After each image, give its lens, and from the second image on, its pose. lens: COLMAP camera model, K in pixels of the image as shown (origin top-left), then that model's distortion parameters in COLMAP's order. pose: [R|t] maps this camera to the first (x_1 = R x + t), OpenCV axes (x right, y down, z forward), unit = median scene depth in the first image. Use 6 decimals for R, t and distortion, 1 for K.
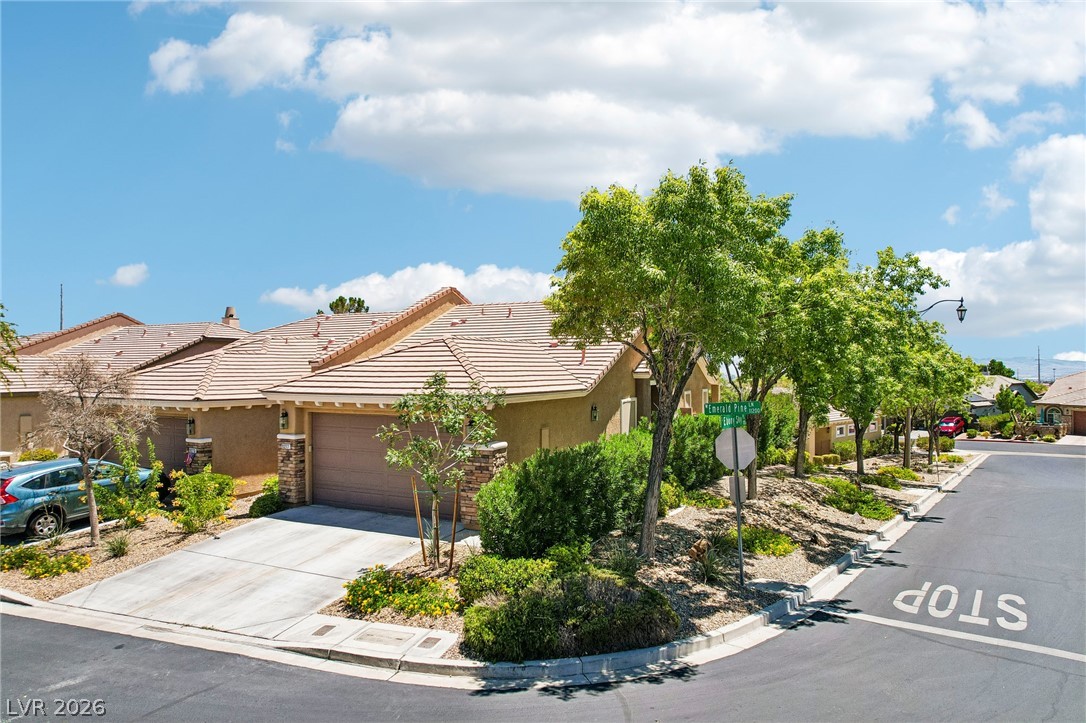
lens RADIAL K [[713.2, 0, 543.0], [0, 713.2, 361.5], [0, 0, 1]] dist [-0.100812, 0.098036]
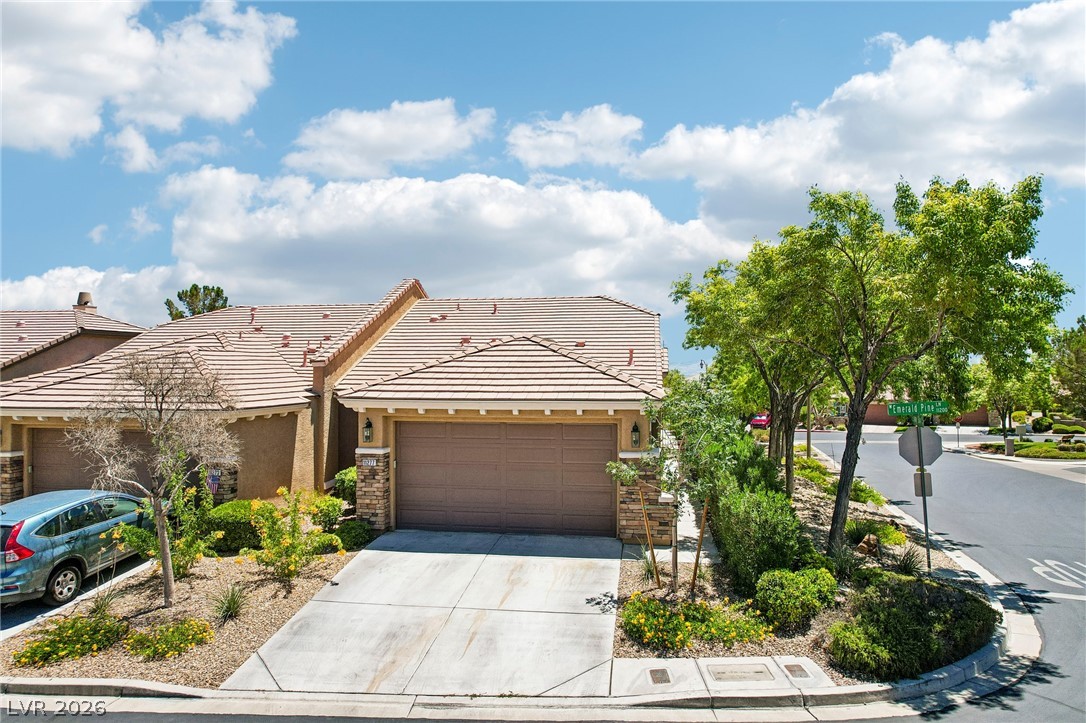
lens RADIAL K [[713.2, 0, 543.0], [0, 713.2, 361.5], [0, 0, 1]] dist [-0.100812, 0.098036]
pose [[0.948851, 0.003482, 0.315706, -0.483201], [-0.004349, 0.999988, 0.002039, -0.002461], [-0.315695, -0.003308, 0.948855, 0.153525]]
